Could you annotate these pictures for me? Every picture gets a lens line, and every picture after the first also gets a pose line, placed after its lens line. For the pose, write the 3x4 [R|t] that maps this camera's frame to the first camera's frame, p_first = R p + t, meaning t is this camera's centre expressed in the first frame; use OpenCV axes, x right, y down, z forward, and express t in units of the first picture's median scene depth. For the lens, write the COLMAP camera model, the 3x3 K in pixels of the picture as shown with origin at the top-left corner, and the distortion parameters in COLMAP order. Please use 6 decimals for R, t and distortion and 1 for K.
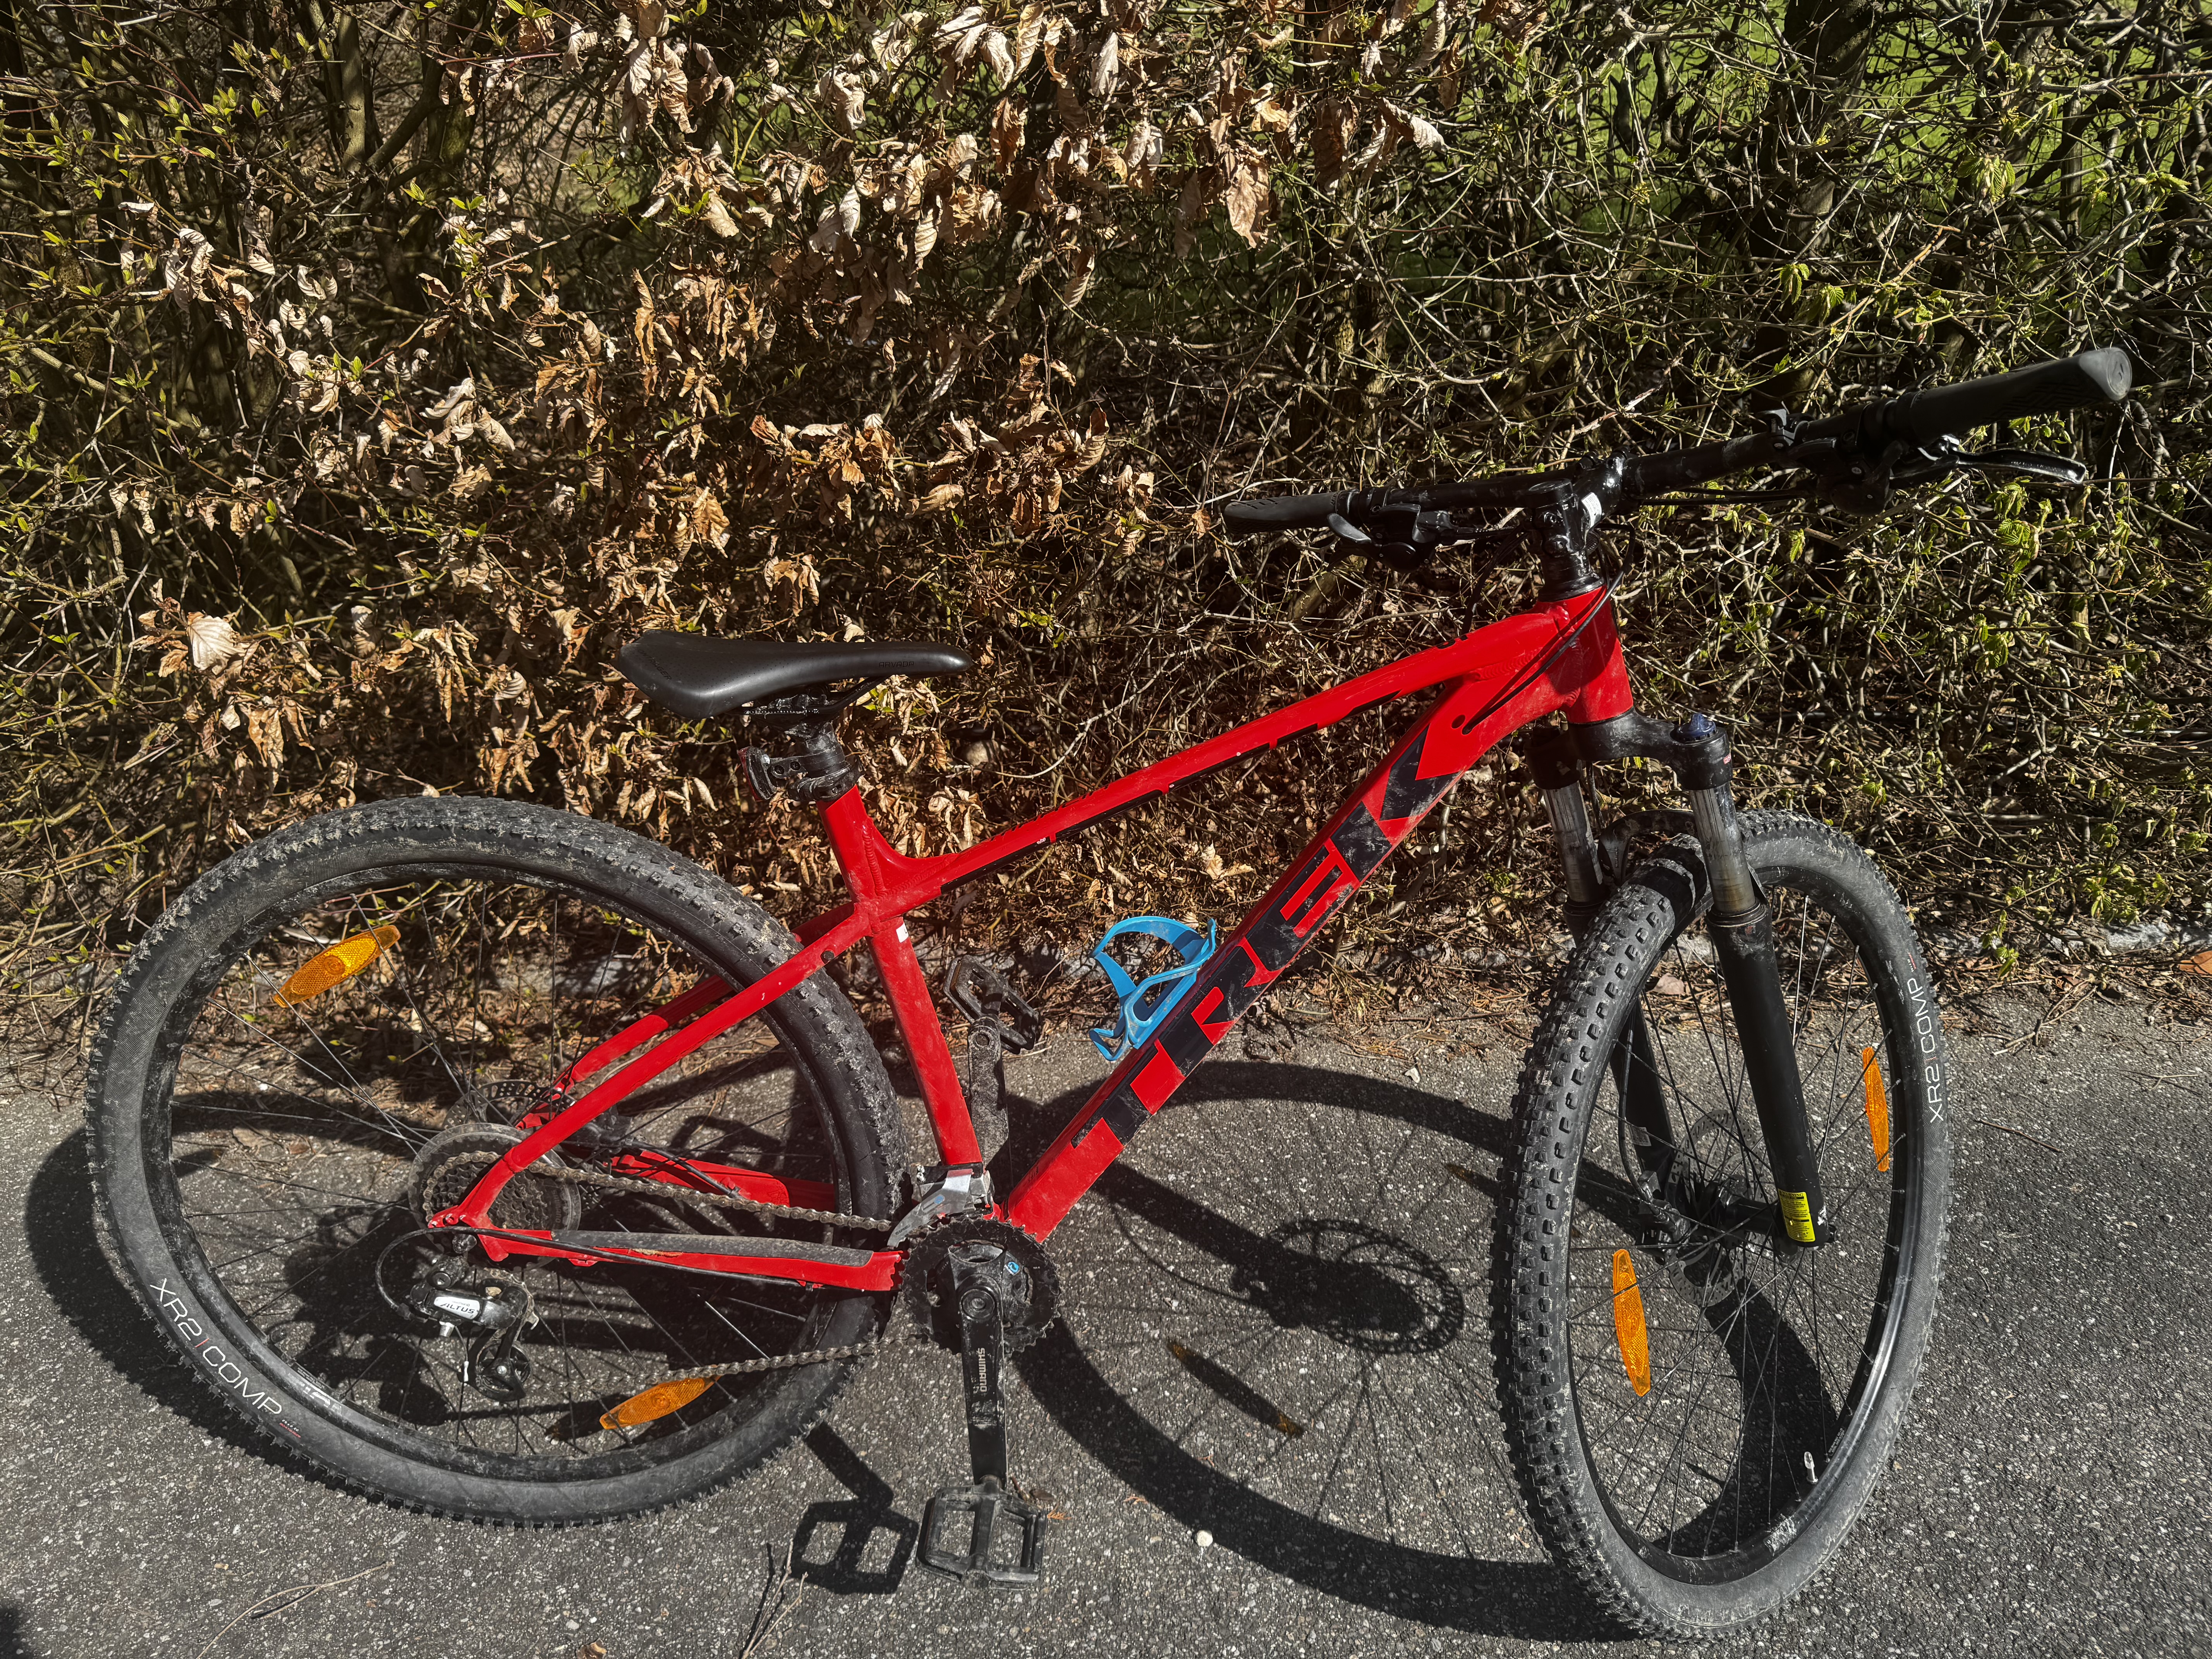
lens RADIAL K [[1543.0, 0, 1090.7], [0, 1543.0, 832.2], [0, 0, 1]] dist [-0.028046, 0.001129]
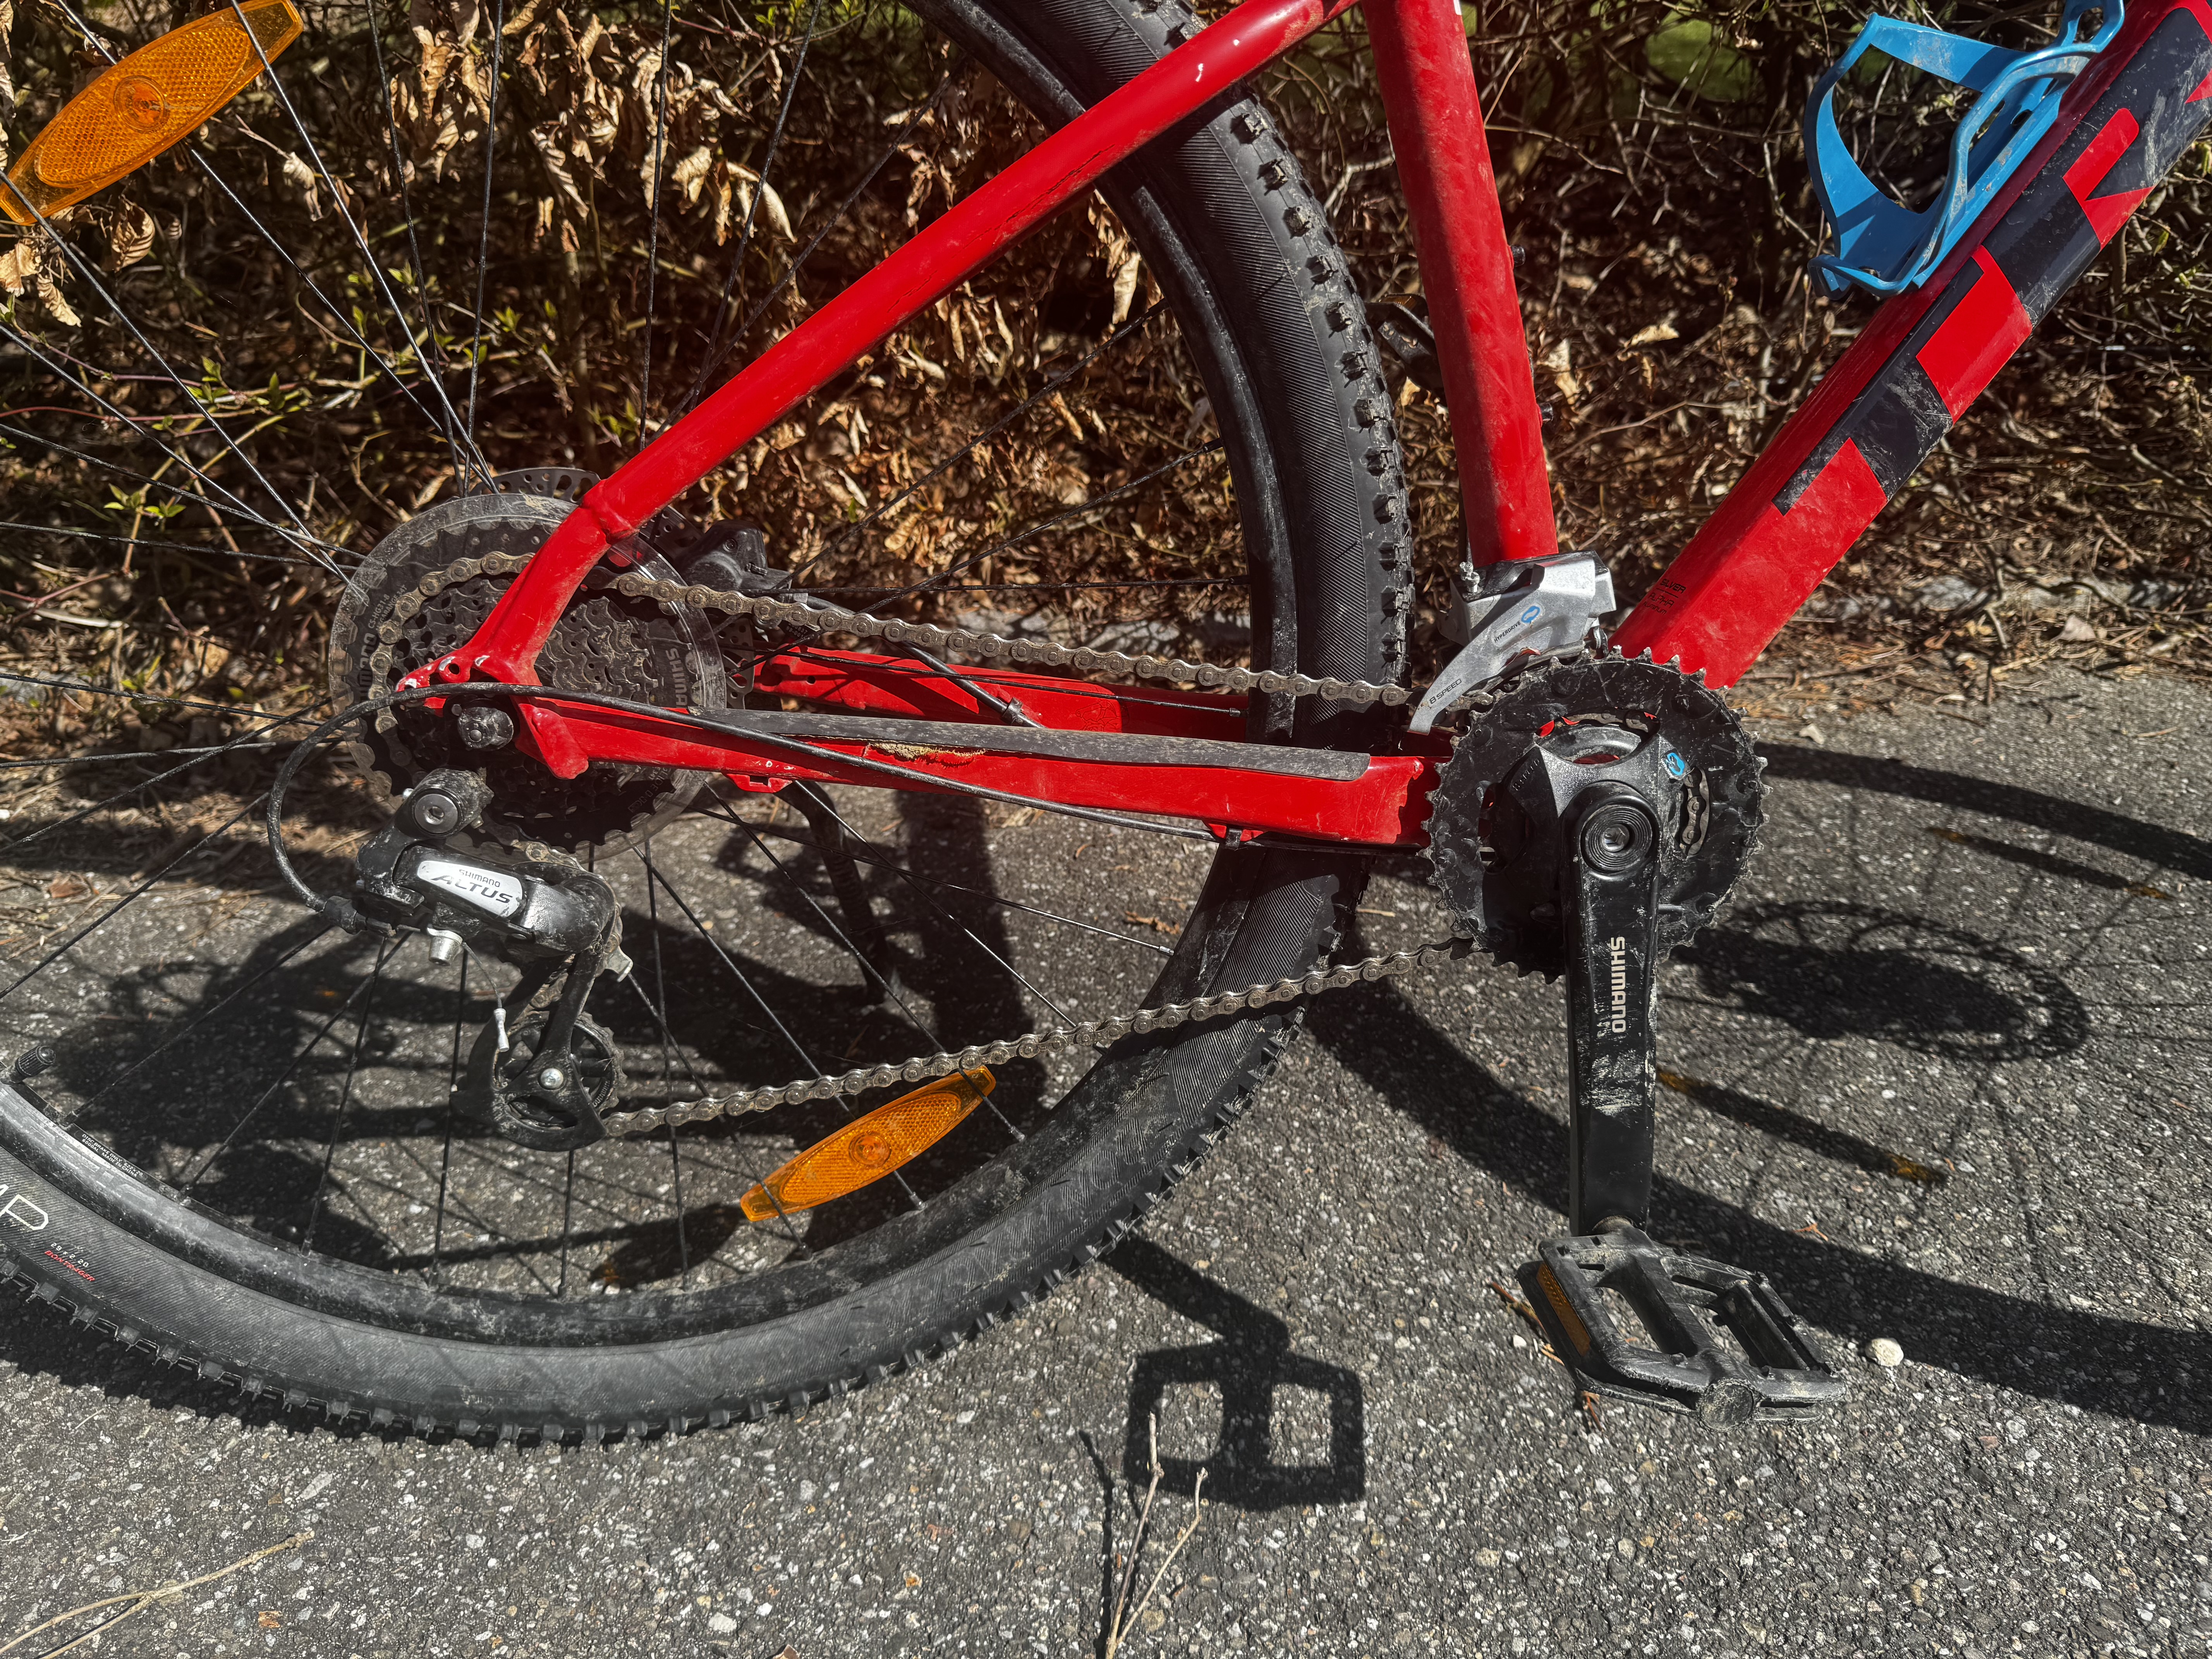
lens RADIAL K [[1598.5, 0, 1106.0], [0, 1598.5, 829.5], [0, 0, 1]] dist [-0.003706, -0.022059]
pose [[0.993512, -0.042628, 0.105433, -0.249655], [0.042758, 0.999085, 0.001032, 0.264996], [-0.105381, 0.003483, 0.994426, 0.472964]]
